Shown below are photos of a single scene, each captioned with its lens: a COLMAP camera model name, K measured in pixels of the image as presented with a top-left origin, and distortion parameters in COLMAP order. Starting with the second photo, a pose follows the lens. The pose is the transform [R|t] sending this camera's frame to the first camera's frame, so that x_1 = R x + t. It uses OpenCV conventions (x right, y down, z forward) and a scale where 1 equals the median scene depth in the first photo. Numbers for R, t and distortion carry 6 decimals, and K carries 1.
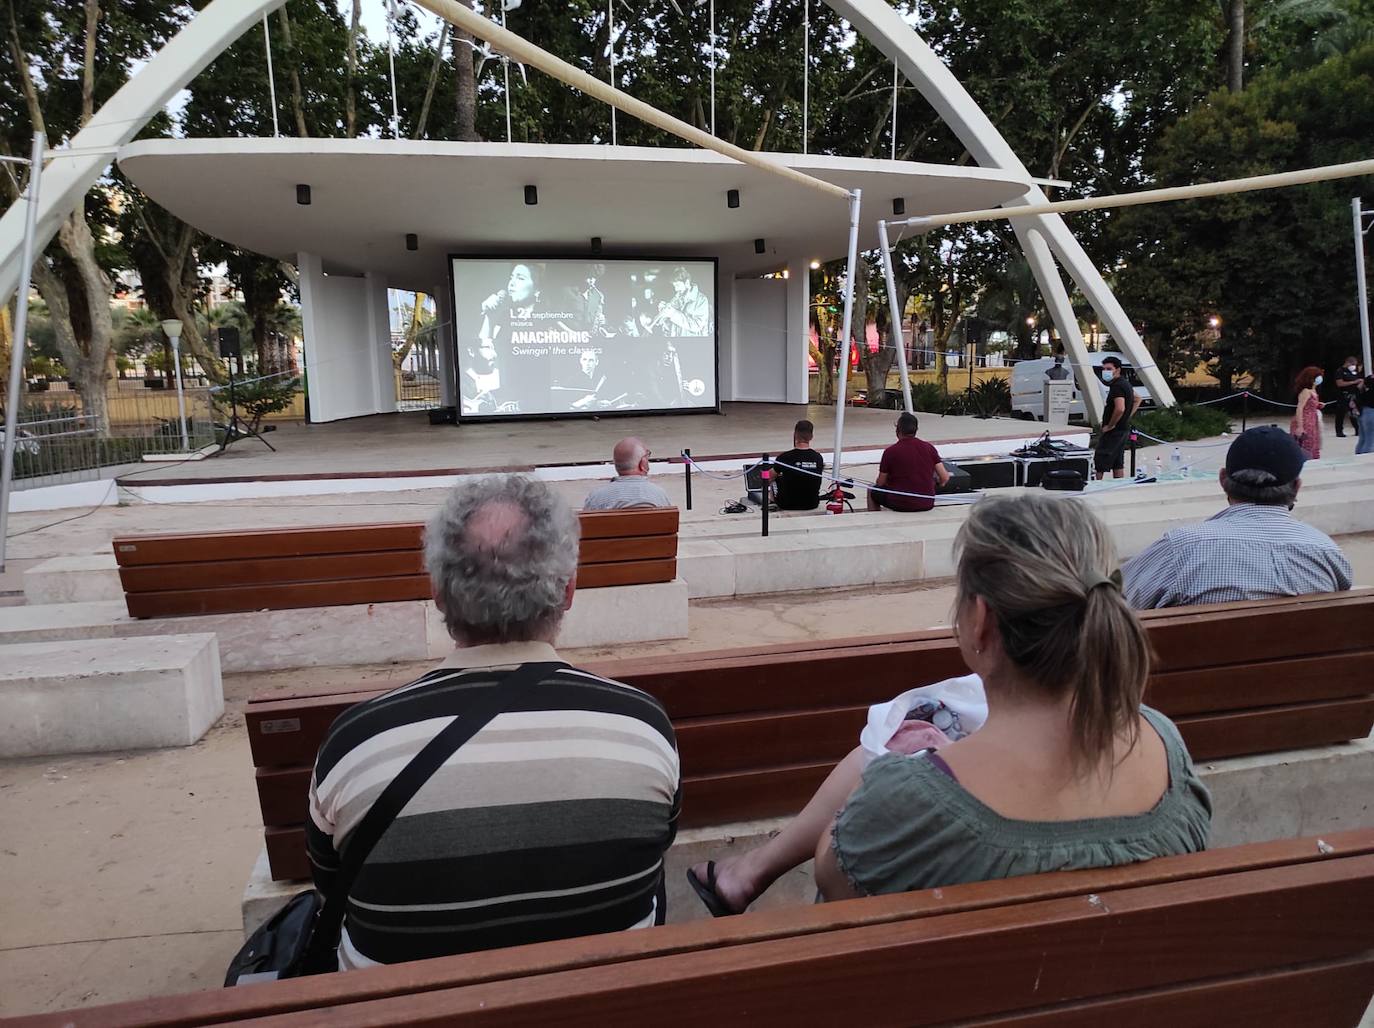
lens RADIAL K [[1007.5, 0, 686.9], [0, 1007.5, 515.7], [0, 0, 1]] dist [0.045783, -0.040051]
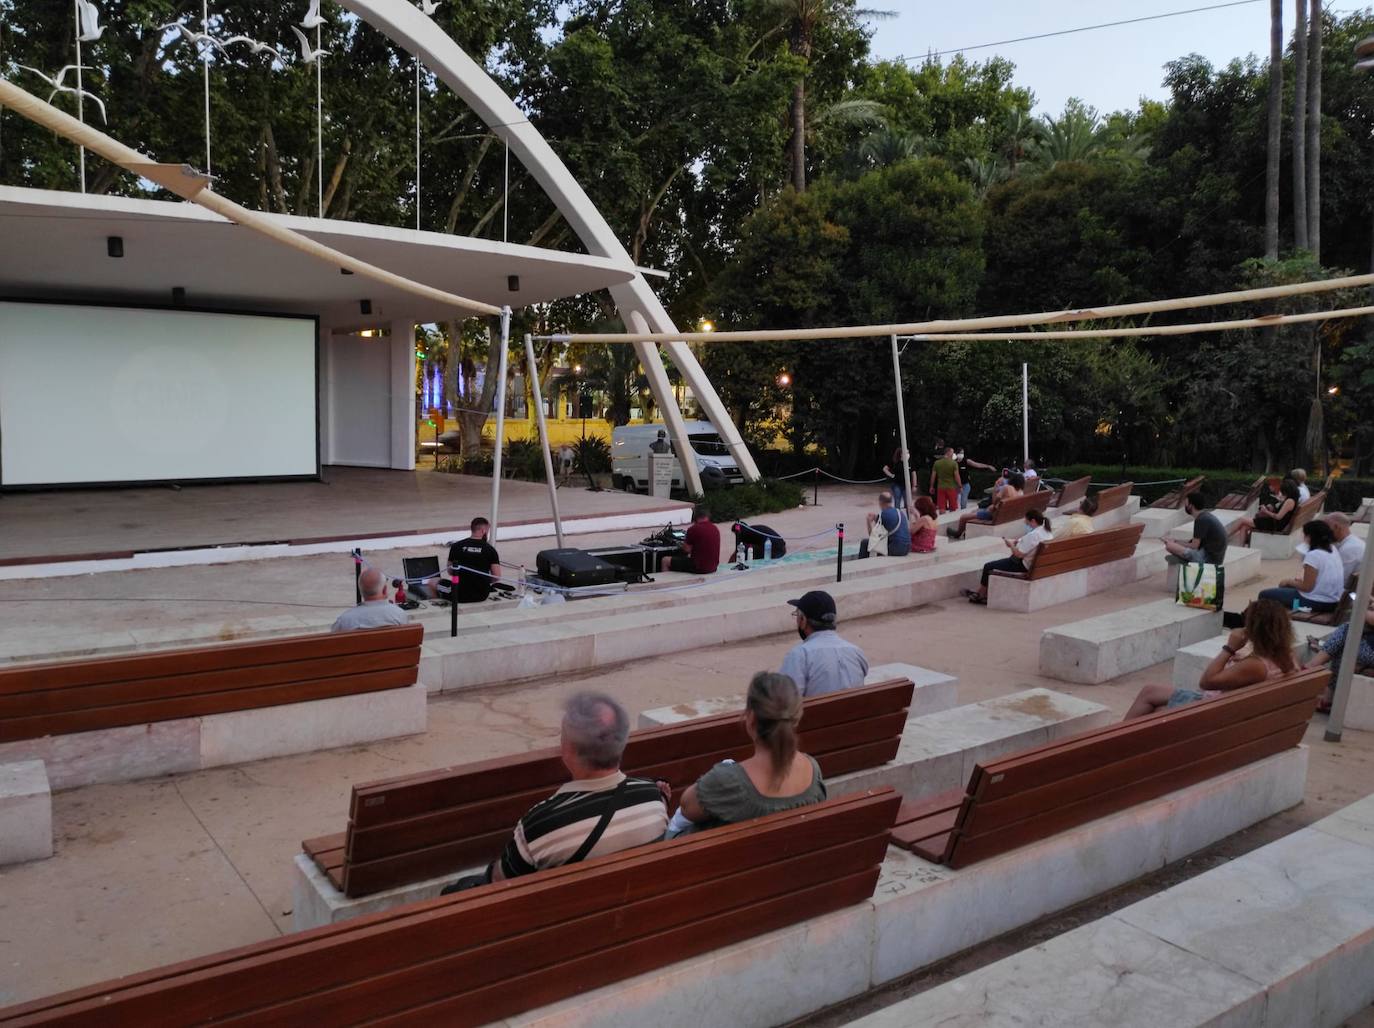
lens RADIAL K [[1137.2, 0, 691.2], [0, 1137.2, 510.2], [0, 0, 1]] dist [0.048394, -0.049778]
pose [[0.923883, -0.001230, 0.382673, -0.046671], [0.021646, 0.998562, -0.049051, -0.014059], [-0.382062, 0.053601, 0.922581, -0.079517]]
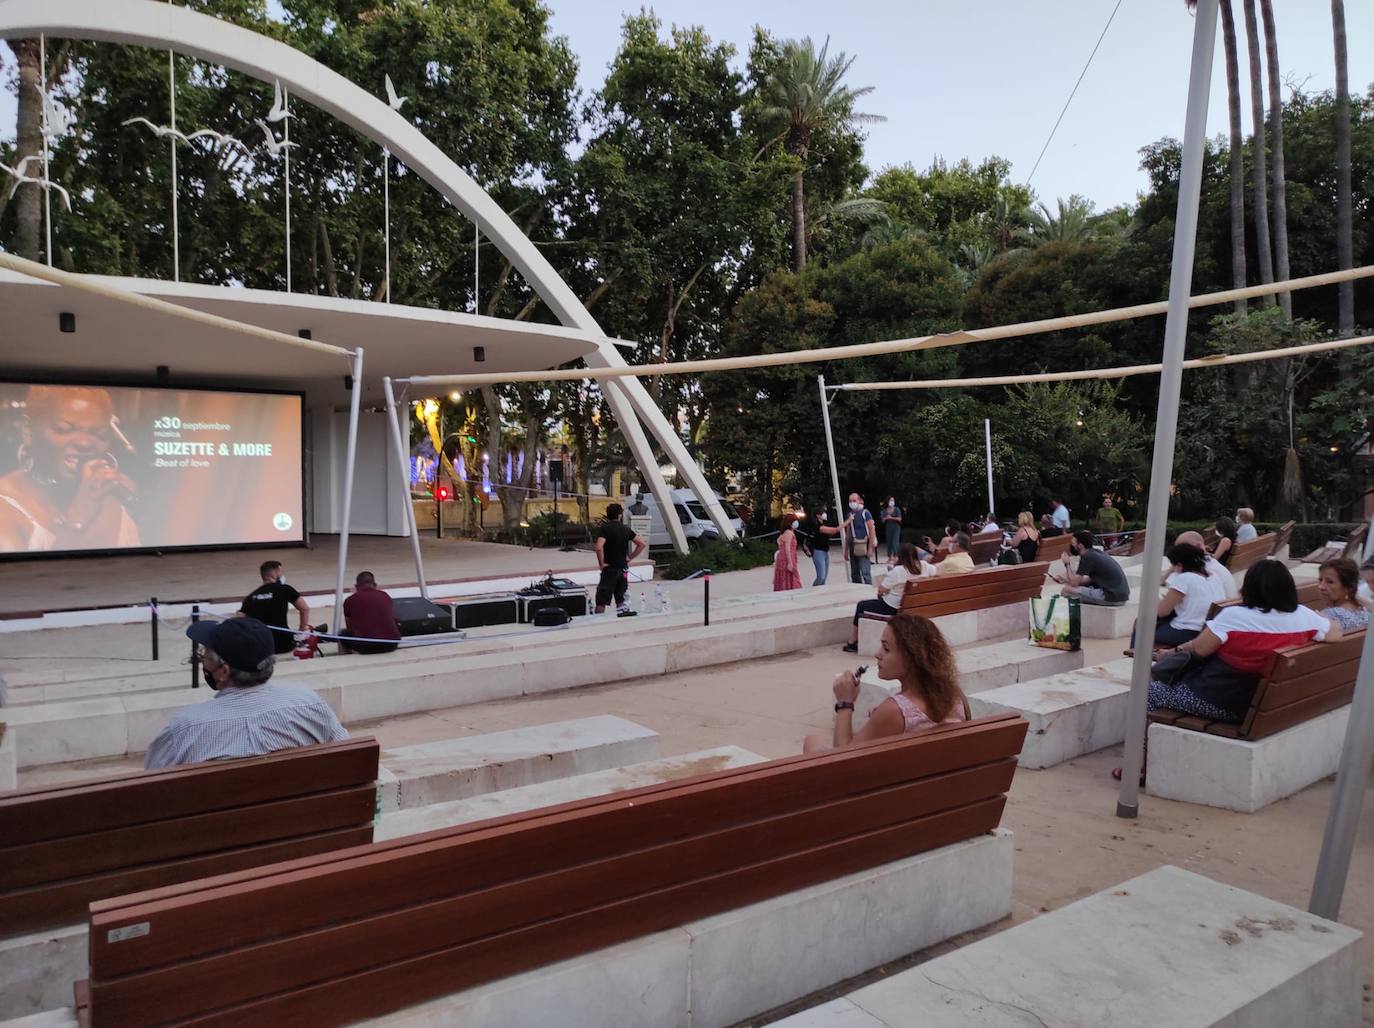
lens RADIAL K [[1006.0, 0, 690.7], [0, 1006.0, 516.3], [0, 0, 1]] dist [0.050027, -0.052073]
pose [[0.949055, 0.003338, 0.315093, 0.064115], [0.035025, 0.992630, -0.116010, -0.004134], [-0.313159, 0.121136, 0.941944, -0.035503]]
